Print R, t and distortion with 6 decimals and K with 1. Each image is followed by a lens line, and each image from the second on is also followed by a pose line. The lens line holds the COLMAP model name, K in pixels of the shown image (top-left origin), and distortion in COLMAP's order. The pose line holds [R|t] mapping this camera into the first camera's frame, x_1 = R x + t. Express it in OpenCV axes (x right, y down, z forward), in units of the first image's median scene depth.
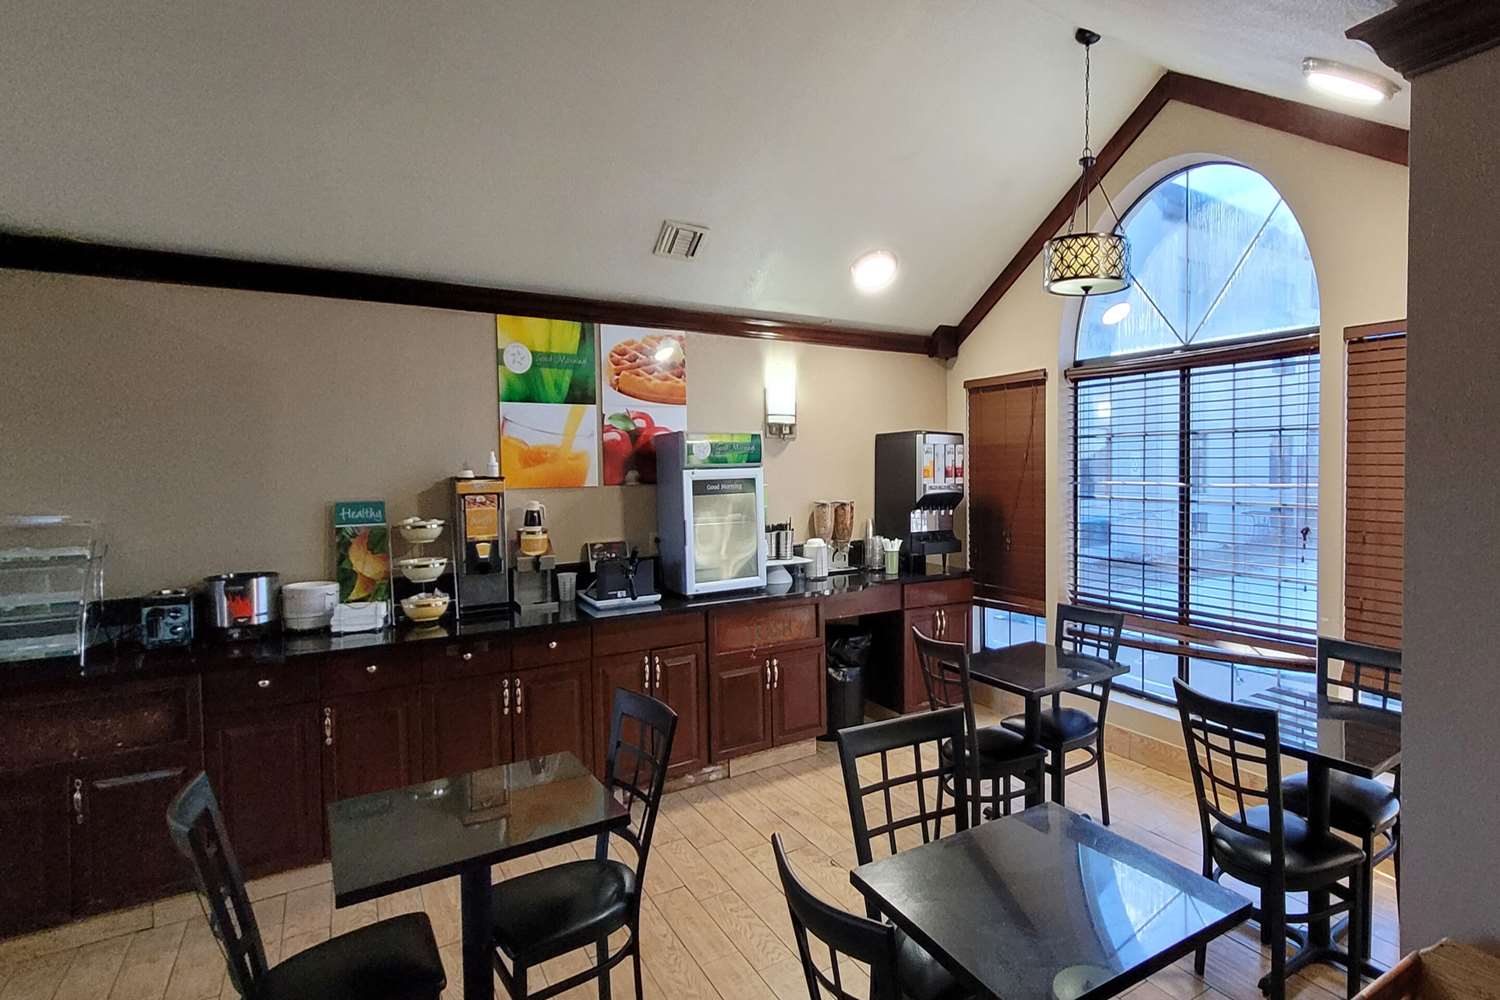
lens RADIAL K [[852.1, 0, 758.7], [0, 852.1, 451.6], [0, 0, 1]] dist [0.015514, 0.000702]
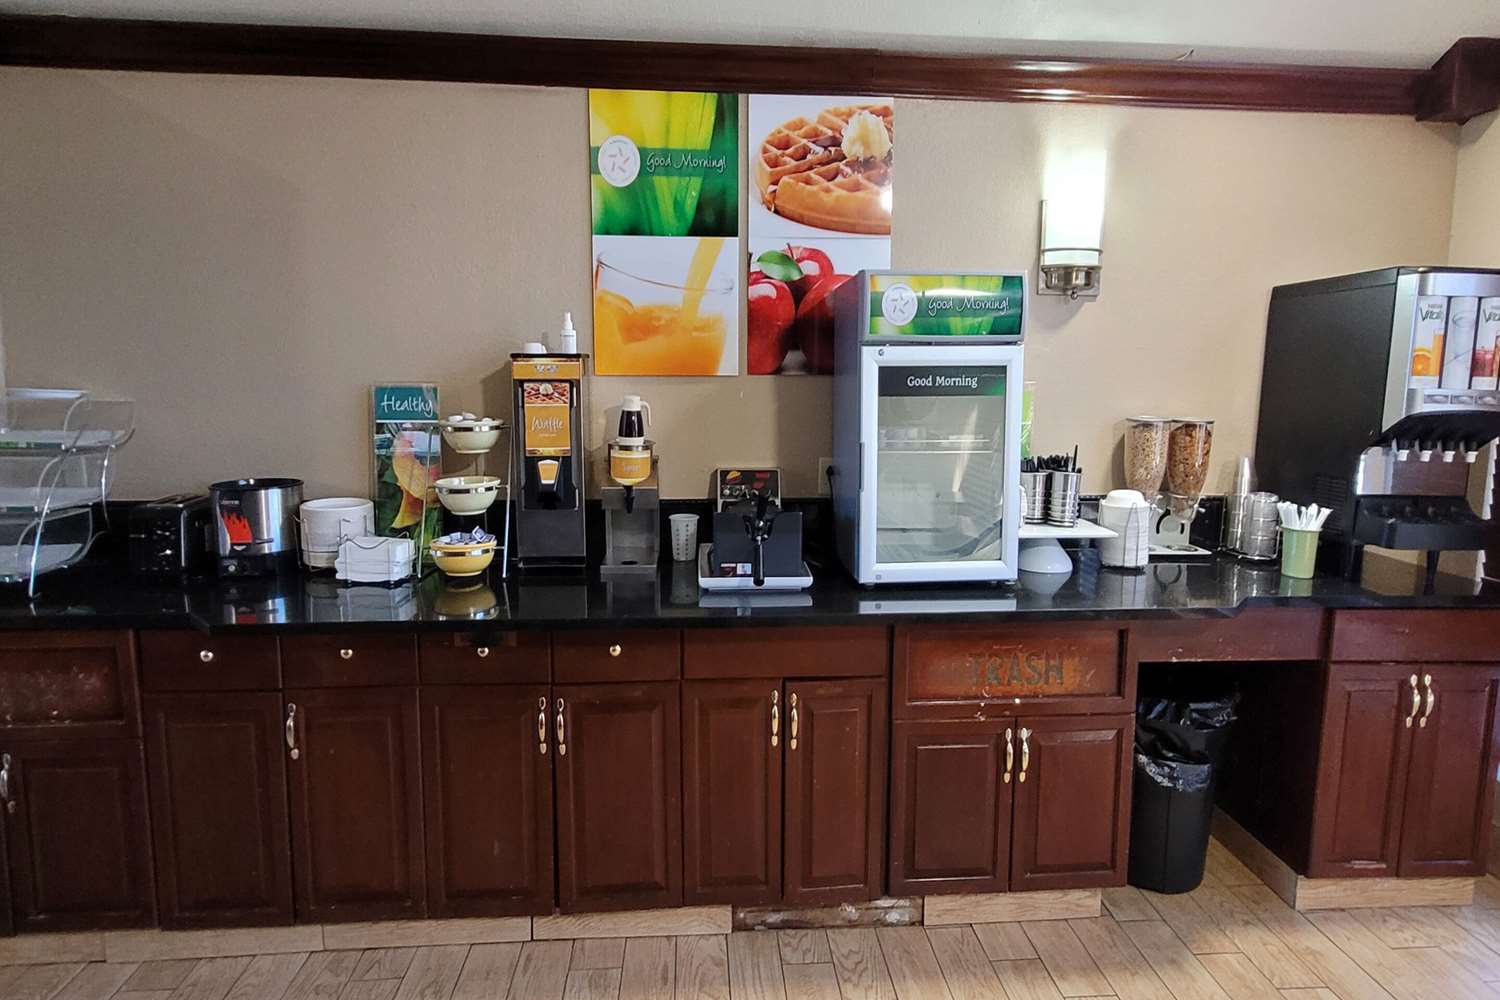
lens RADIAL K [[852.1, 0, 758.7], [0, 852.1, 451.6], [0, 0, 1]] dist [0.015514, 0.000702]
pose [[0.948143, 0.058685, -0.312380, 0.016661], [-0.022615, 0.992772, 0.117863, 0.023876], [0.317039, -0.104687, 0.942617, 0.454544]]
